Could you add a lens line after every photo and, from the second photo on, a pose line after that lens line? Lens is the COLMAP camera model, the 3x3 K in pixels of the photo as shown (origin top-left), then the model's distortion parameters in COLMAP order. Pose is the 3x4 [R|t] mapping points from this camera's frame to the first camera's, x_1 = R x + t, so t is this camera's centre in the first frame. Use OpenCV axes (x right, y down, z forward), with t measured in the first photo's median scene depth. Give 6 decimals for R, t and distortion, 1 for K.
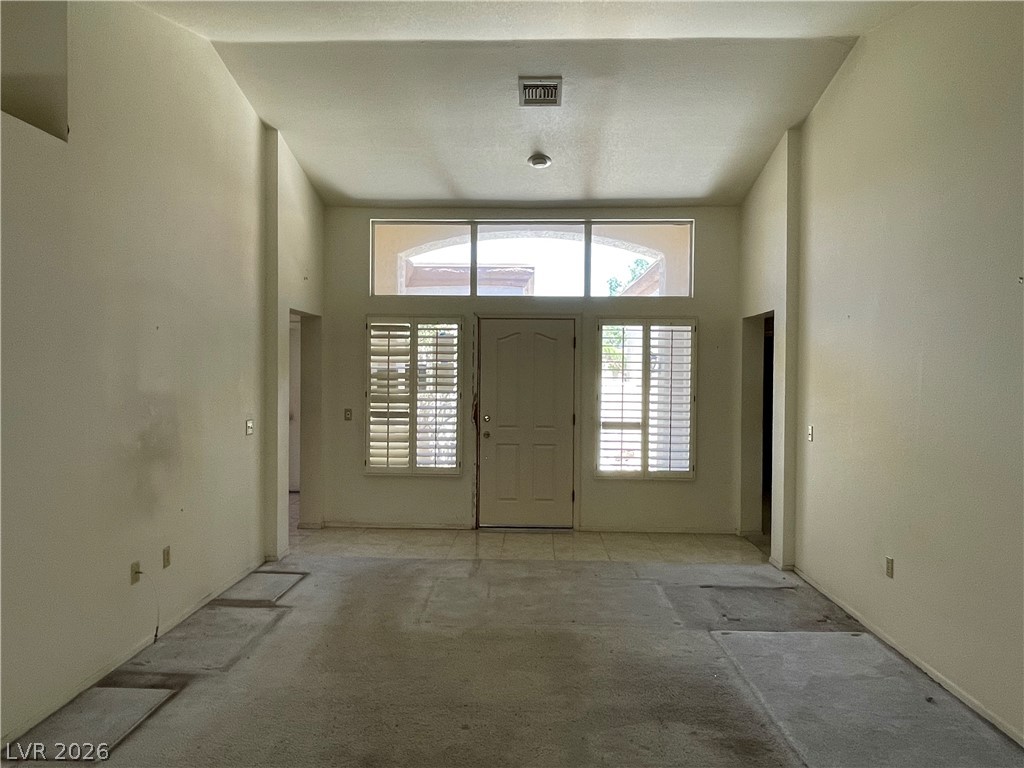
lens RADIAL K [[671.2, 0, 512.0], [0, 671.2, 384.0], [0, 0, 1]] dist [0.027392, -0.041415]
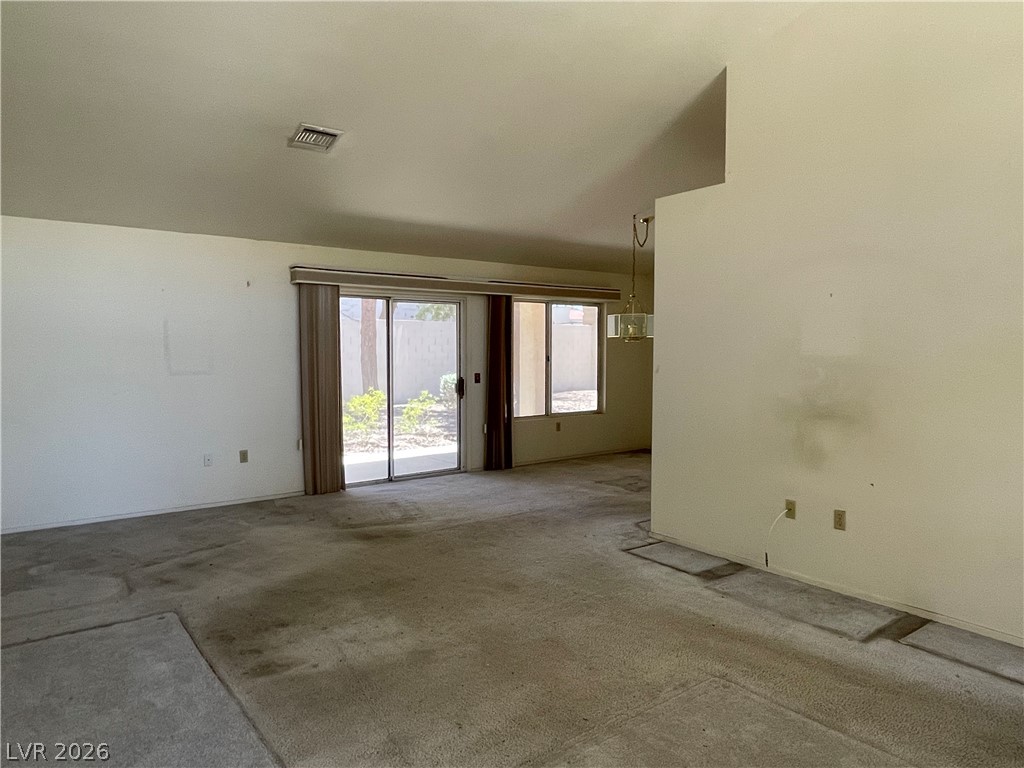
lens RADIAL K [[671.2, 0, 512.0], [0, 671.2, 384.0], [0, 0, 1]] dist [0.027392, -0.041415]
pose [[-0.779925, 0.023878, -0.625417, 0.529840], [-0.021562, 0.997654, 0.064979, -0.002724], [0.625501, 0.064164, -0.777580, 1.545806]]
